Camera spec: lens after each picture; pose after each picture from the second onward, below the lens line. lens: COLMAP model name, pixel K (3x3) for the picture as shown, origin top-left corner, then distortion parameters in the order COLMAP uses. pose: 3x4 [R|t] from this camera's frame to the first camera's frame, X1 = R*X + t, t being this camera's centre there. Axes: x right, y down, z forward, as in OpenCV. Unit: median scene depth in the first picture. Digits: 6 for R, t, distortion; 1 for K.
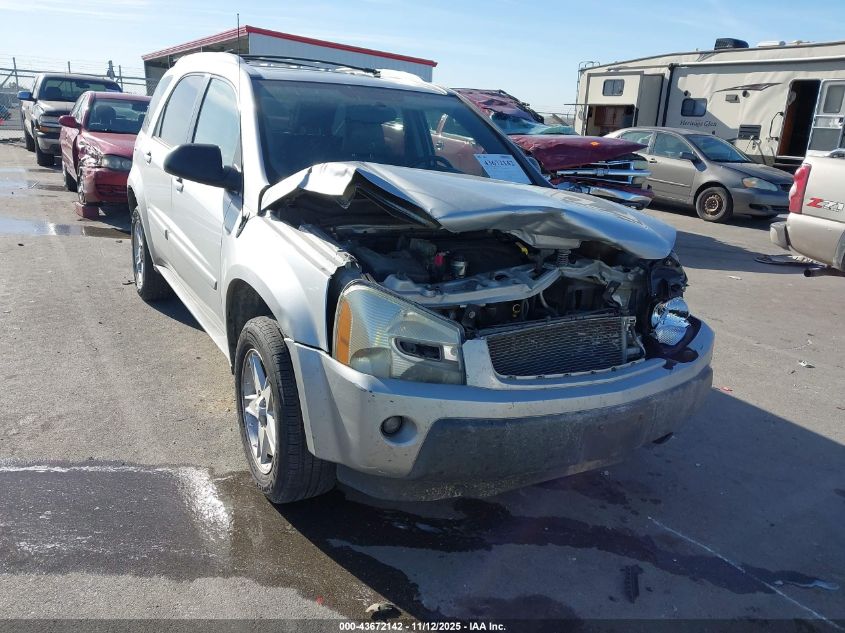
lens RADIAL K [[669.6, 0, 422.5], [0, 669.6, 316.5], [0, 0, 1]] dist [0.114880, -0.166760]
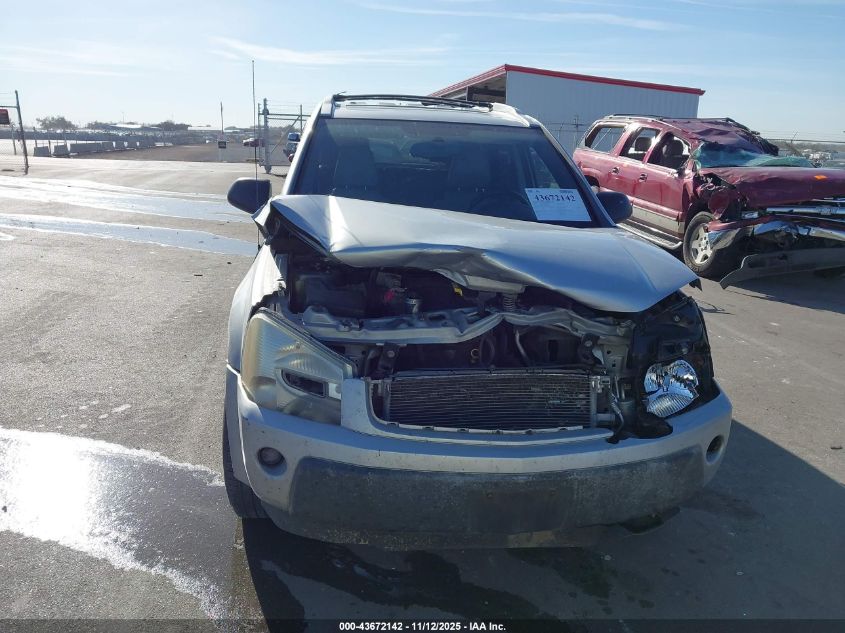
lens RADIAL K [[669.6, 0, 422.5], [0, 669.6, 316.5], [0, 0, 1]] dist [0.114880, -0.166760]
pose [[0.923594, 0.079001, -0.375143, 0.445490], [-0.096824, 0.994883, -0.028868, -0.031294], [0.370943, 0.062985, 0.926517, 0.122614]]
